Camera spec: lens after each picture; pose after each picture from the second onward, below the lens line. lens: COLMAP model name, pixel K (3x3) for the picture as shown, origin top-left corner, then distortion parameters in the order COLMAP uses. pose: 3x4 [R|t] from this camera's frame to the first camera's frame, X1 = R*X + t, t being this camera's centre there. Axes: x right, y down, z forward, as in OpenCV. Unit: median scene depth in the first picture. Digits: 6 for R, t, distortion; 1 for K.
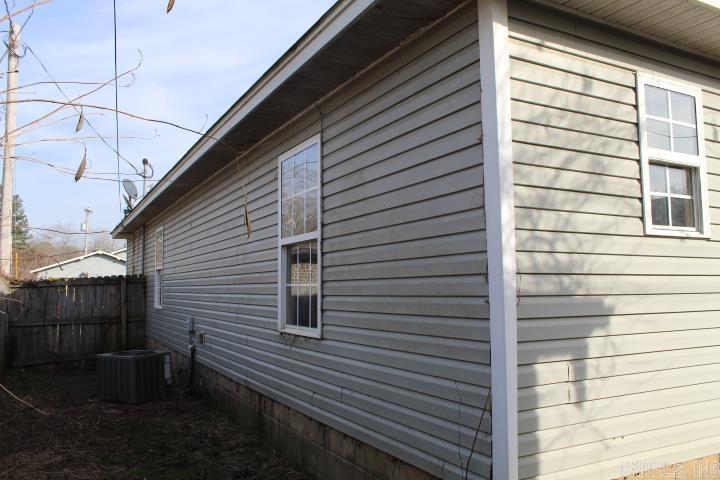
lens RADIAL K [[603.8, 0, 360.0], [0, 603.8, 240.0], [0, 0, 1]] dist [-0.050792, 0.000808]
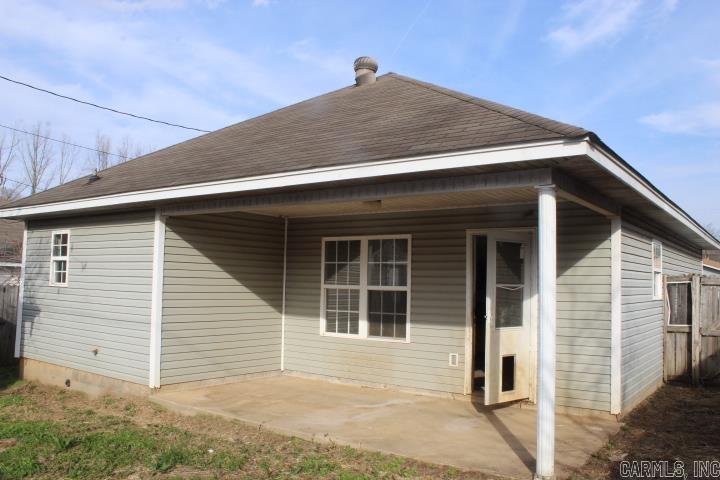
lens RADIAL K [[603.8, 0, 360.0], [0, 603.8, 240.0], [0, 0, 1]] dist [-0.050792, 0.000808]
pose [[0.453984, -0.047772, -0.889728, 4.190801], [0.052163, 0.998274, -0.026984, -0.084334], [0.889482, -0.034161, 0.455692, 1.105839]]
